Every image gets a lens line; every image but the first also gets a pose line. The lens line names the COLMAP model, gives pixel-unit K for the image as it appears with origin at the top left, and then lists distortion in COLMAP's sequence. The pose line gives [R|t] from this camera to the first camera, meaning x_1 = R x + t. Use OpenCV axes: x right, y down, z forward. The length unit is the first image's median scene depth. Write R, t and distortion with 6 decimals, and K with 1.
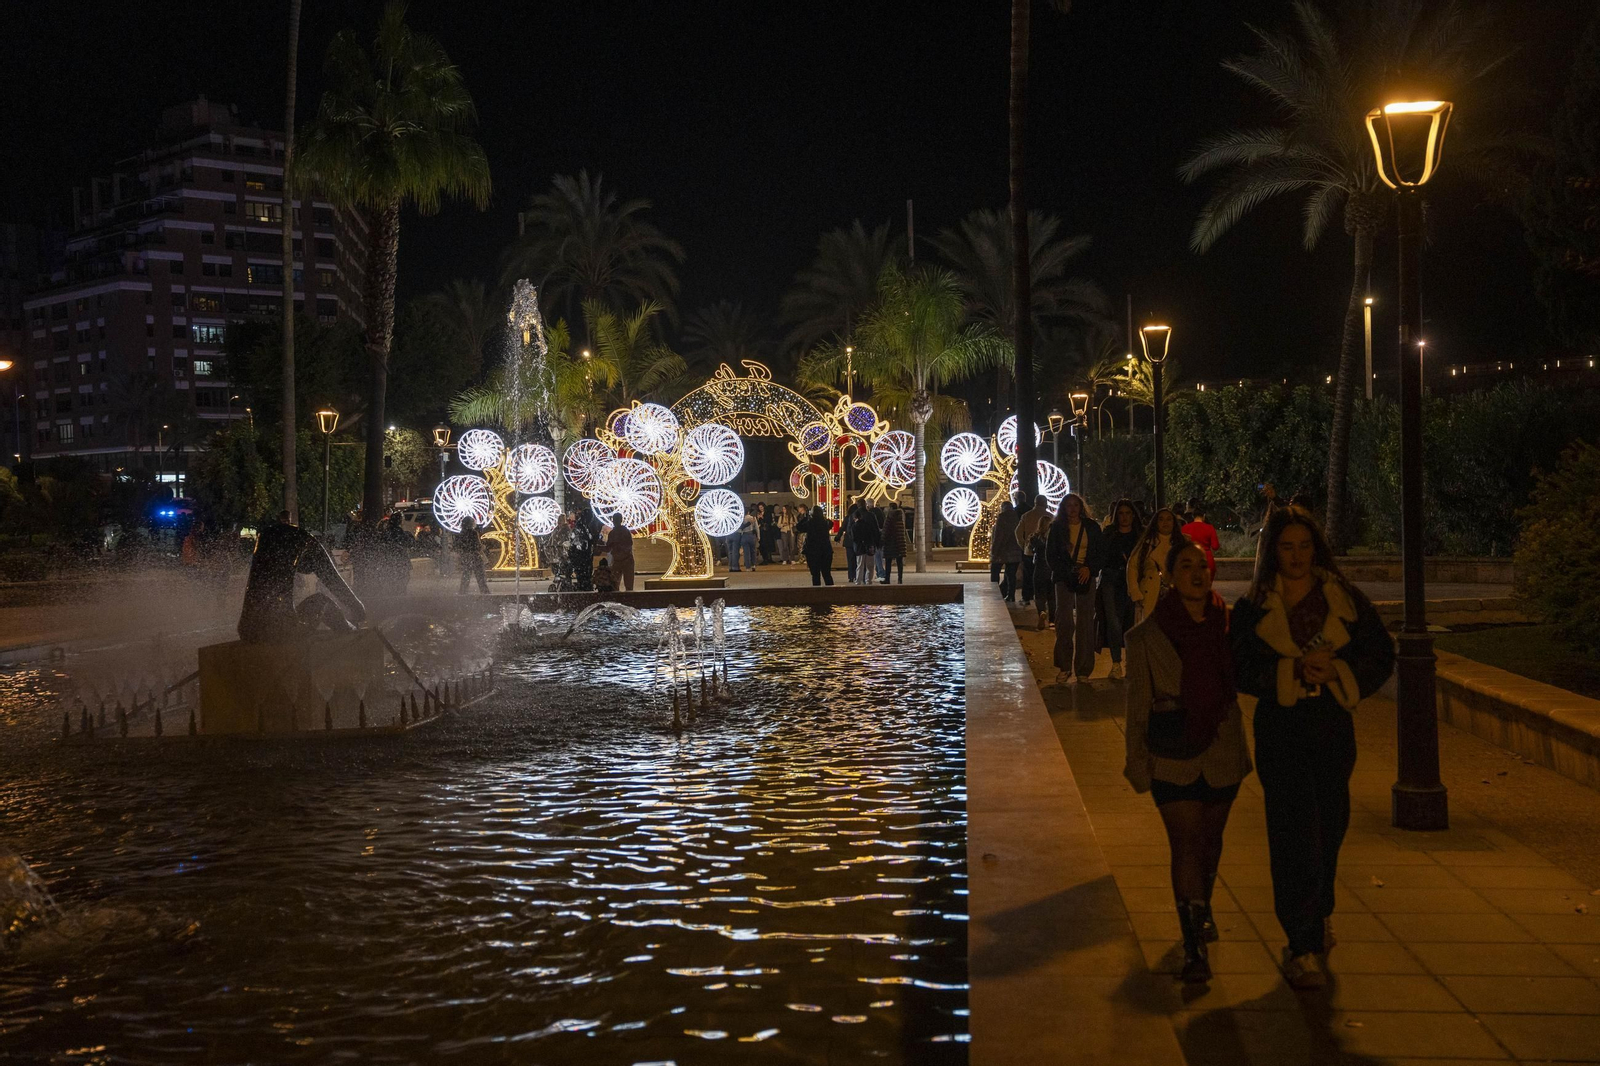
lens RADIAL K [[1961.8, 0, 800.0], [0, 1961.8, 533.0], [0, 0, 1]] dist [0.169092, 0.006936]
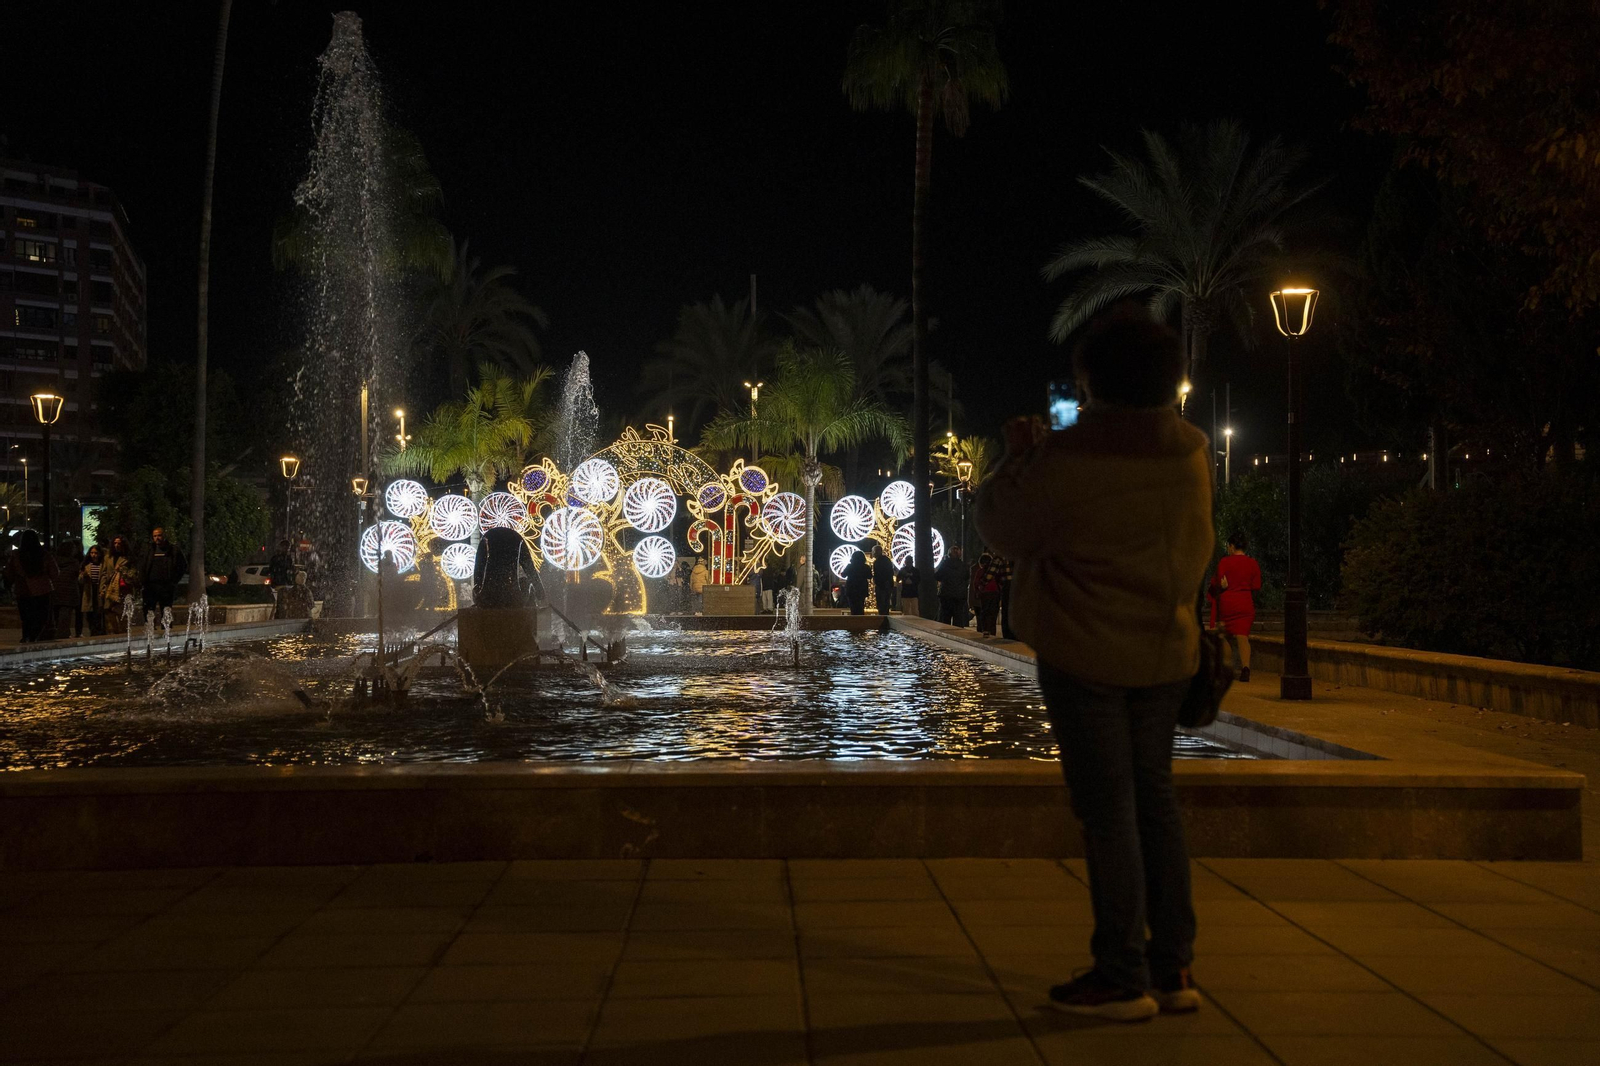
lens RADIAL K [[2084.8, 0, 800.0], [0, 2084.8, 533.0], [0, 0, 1]] dist [0.220308, 0.016832]
pose [[0.994152, 0.026438, 0.104704, -0.064726], [-0.022332, 0.998942, -0.040195, 0.017383], [-0.105656, 0.037622, 0.993691, -0.161698]]
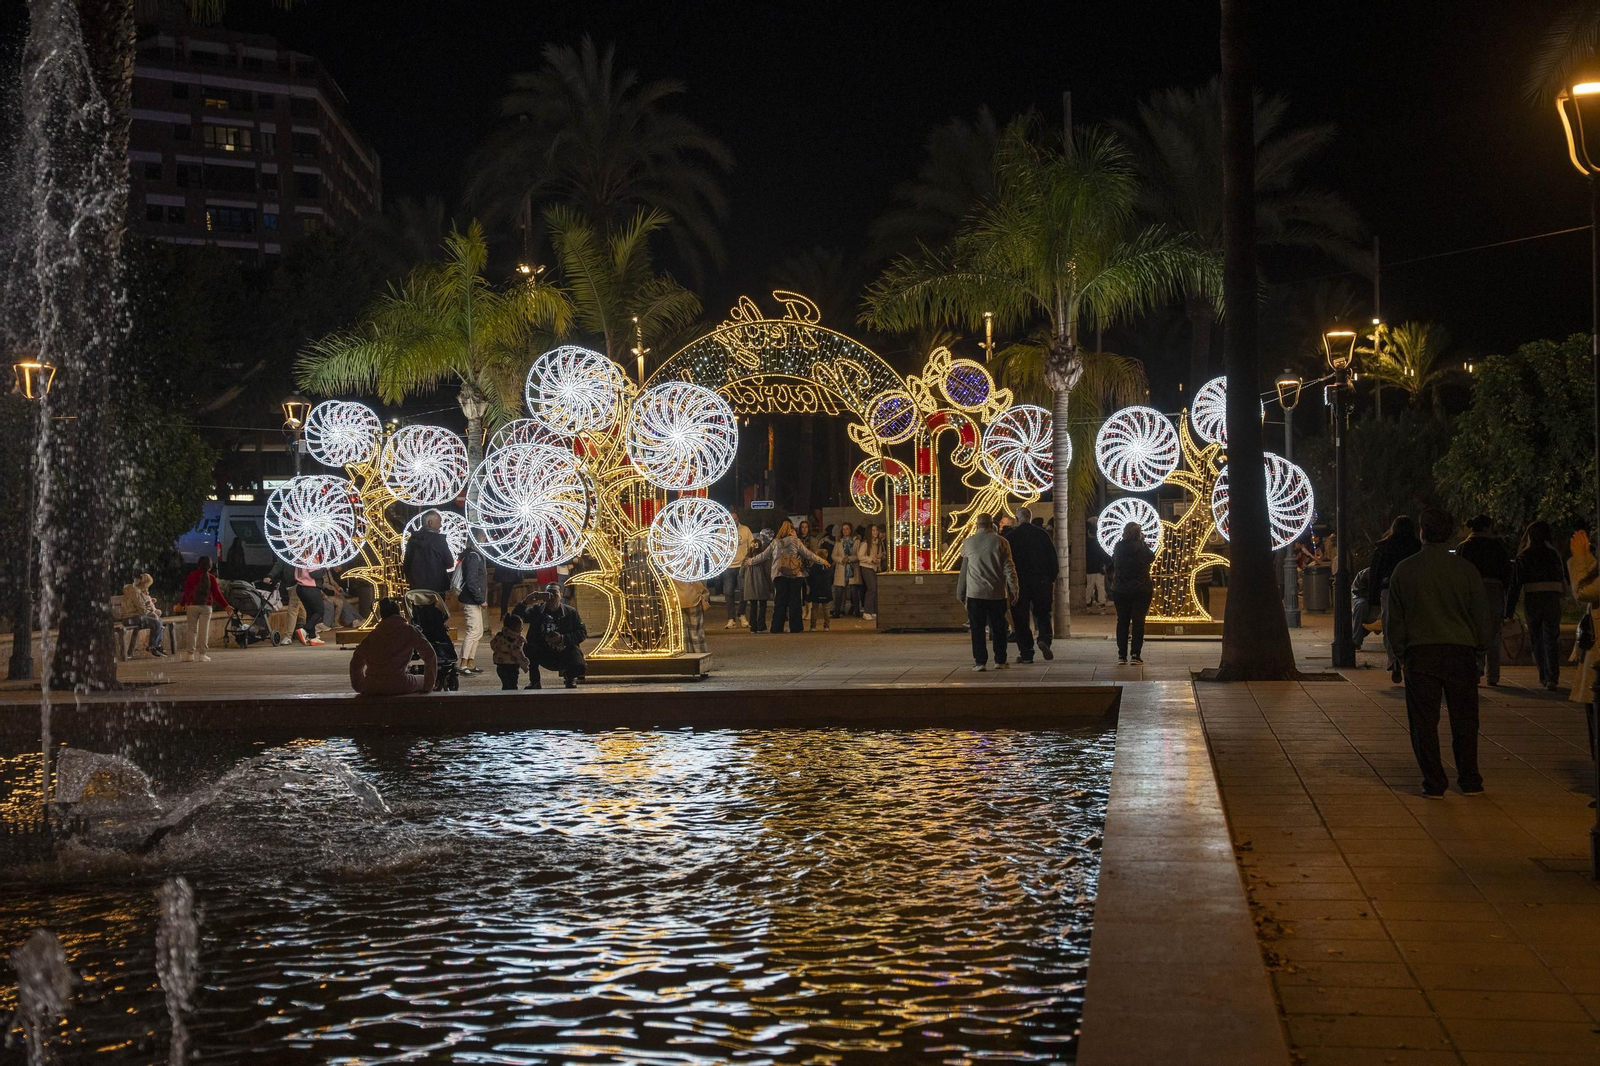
lens RADIAL K [[2467.5, 0, 800.0], [0, 2467.5, 533.0], [0, 0, 1]] dist [0.246074, 0.113661]
pose [[0.998427, 0.003928, -0.055921, 0.022639], [-0.004488, 0.999941, -0.009893, -0.004100], [0.055879, 0.010128, 0.998386, 0.225137]]
